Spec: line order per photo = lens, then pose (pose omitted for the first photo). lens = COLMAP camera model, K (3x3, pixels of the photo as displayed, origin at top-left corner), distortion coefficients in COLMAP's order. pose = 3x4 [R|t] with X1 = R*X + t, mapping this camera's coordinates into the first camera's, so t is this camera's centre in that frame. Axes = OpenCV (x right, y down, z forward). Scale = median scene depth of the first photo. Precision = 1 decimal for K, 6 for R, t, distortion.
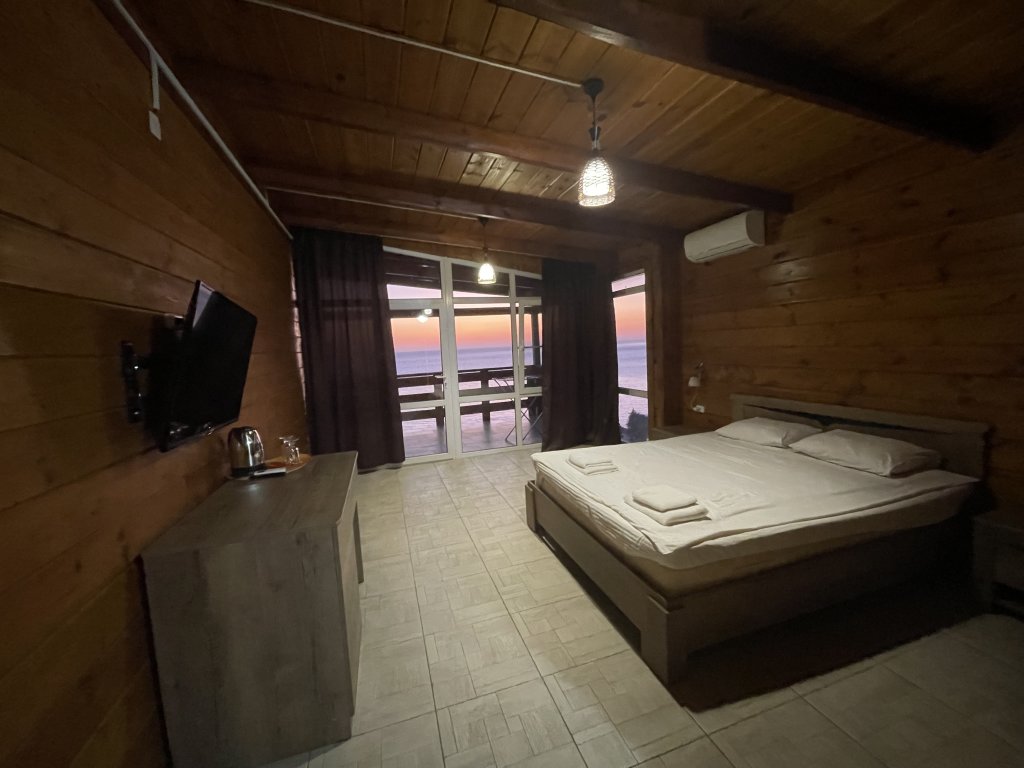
lens RADIAL K [[421.2, 0, 514.8], [0, 421.2, 380.1], [0, 0, 1]] dist [0.103456, 0.000001]
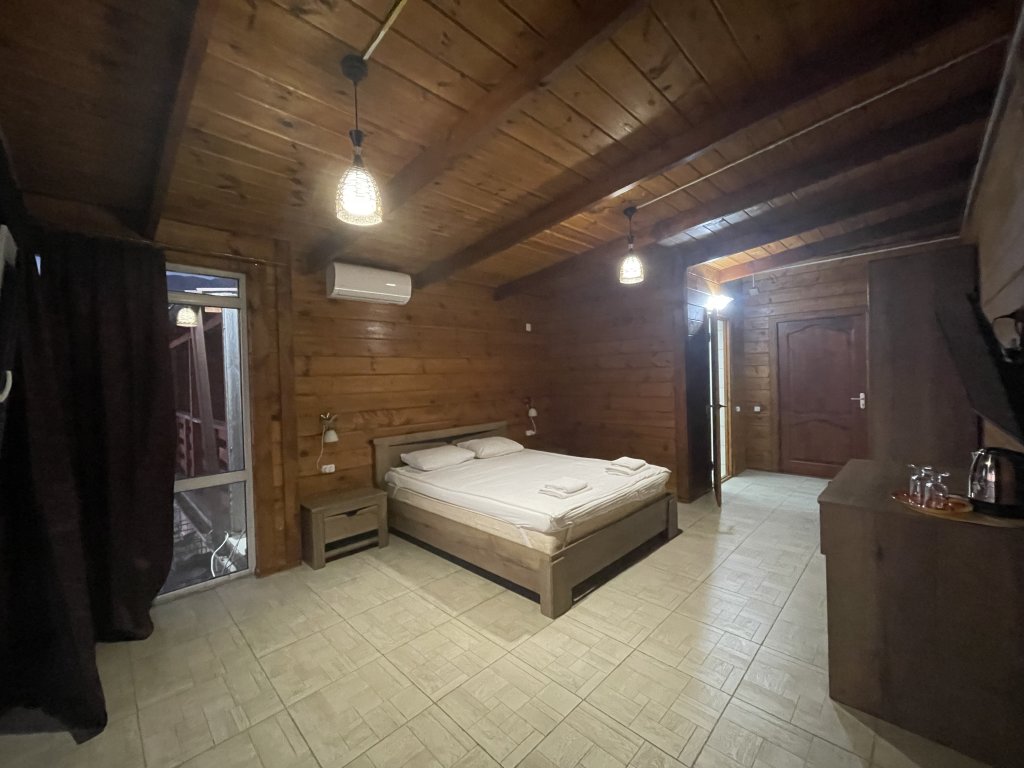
lens RADIAL K [[421.2, 0, 514.8], [0, 421.2, 380.1], [0, 0, 1]] dist [0.103456, 0.000001]
pose [[-0.443926, 0.056402, 0.894287, -0.625765], [0.131999, 0.991245, 0.003008, -0.075701], [-0.886288, 0.119380, -0.447484, 1.341915]]
